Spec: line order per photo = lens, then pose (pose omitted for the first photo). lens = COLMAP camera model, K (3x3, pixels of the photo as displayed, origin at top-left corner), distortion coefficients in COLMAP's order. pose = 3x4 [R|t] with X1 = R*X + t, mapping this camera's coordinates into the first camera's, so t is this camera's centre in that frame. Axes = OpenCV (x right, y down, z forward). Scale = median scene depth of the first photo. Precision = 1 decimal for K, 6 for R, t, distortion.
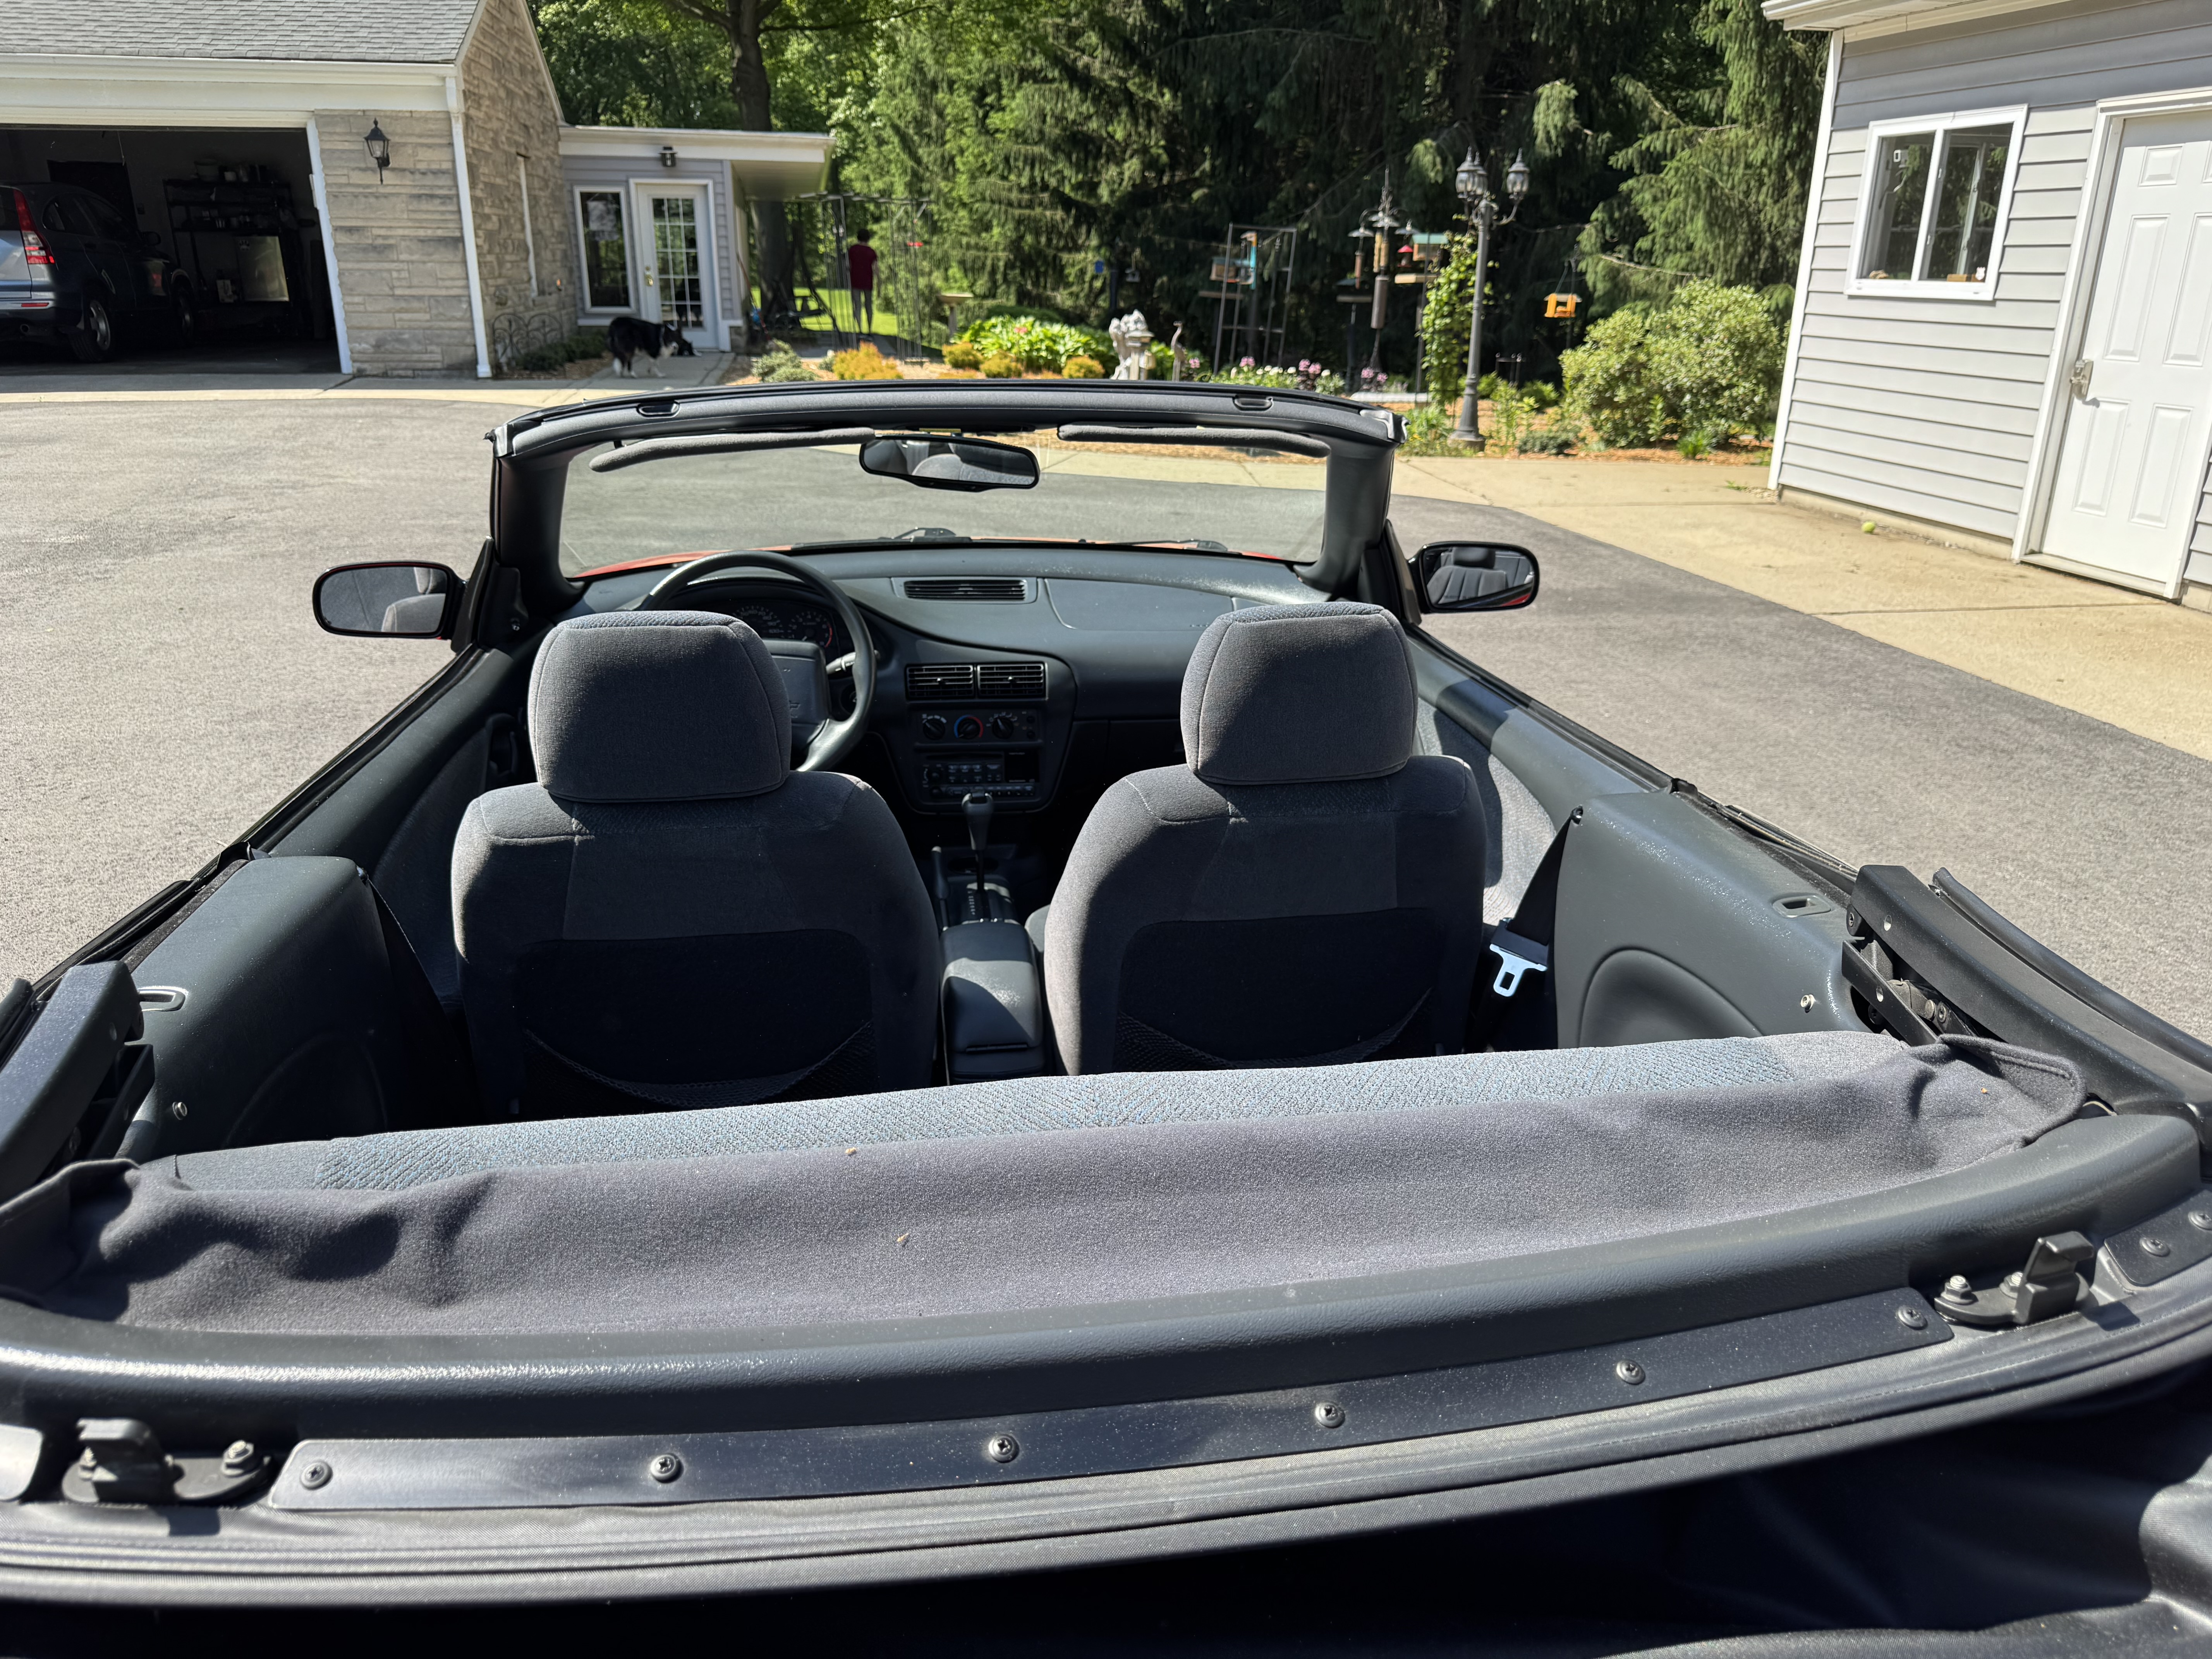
lens RADIAL K [[1567.0, 0, 1115.0], [0, 1567.0, 846.8], [0, 0, 1]] dist [0.002785, -0.014856]
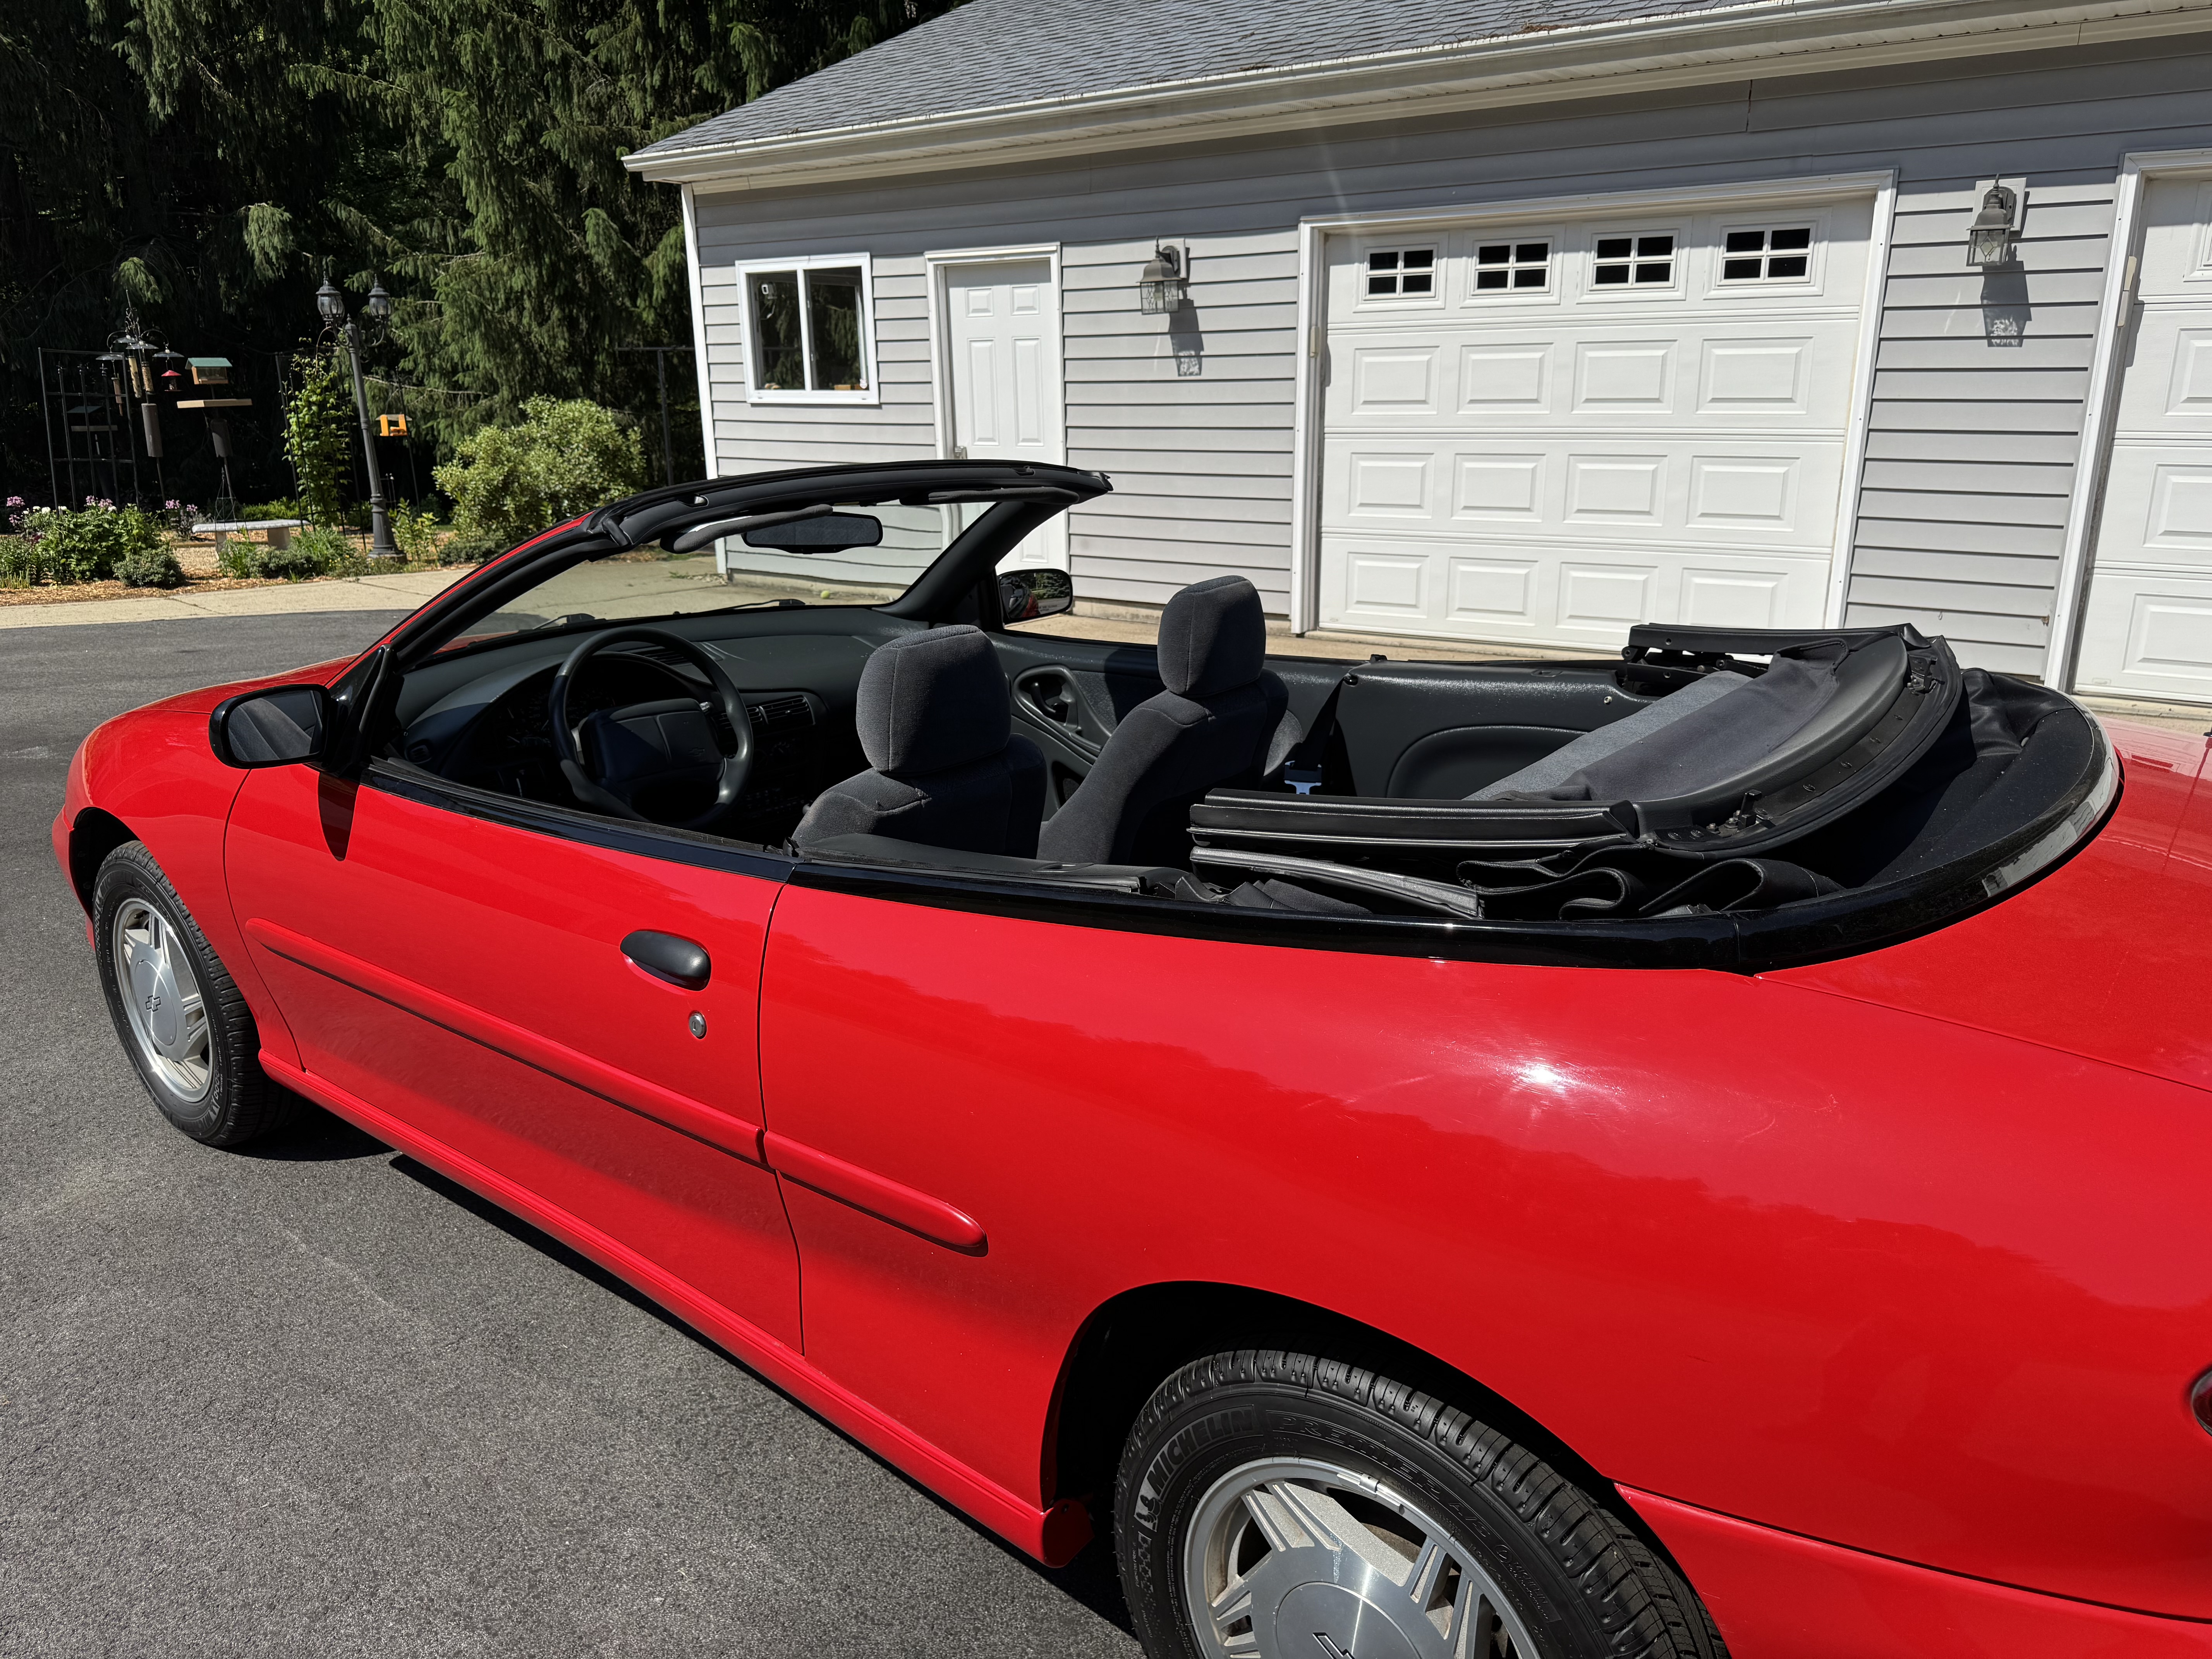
lens RADIAL K [[1567.0, 0, 1161.2], [0, 1567.0, 823.5], [0, 0, 1]] dist [0.002785, -0.014856]
pose [[0.696290, -0.210342, 0.686248, -0.136756], [0.265768, 0.963694, 0.025726, 0.004268], [-0.666744, 0.164470, 0.726913, -0.011270]]
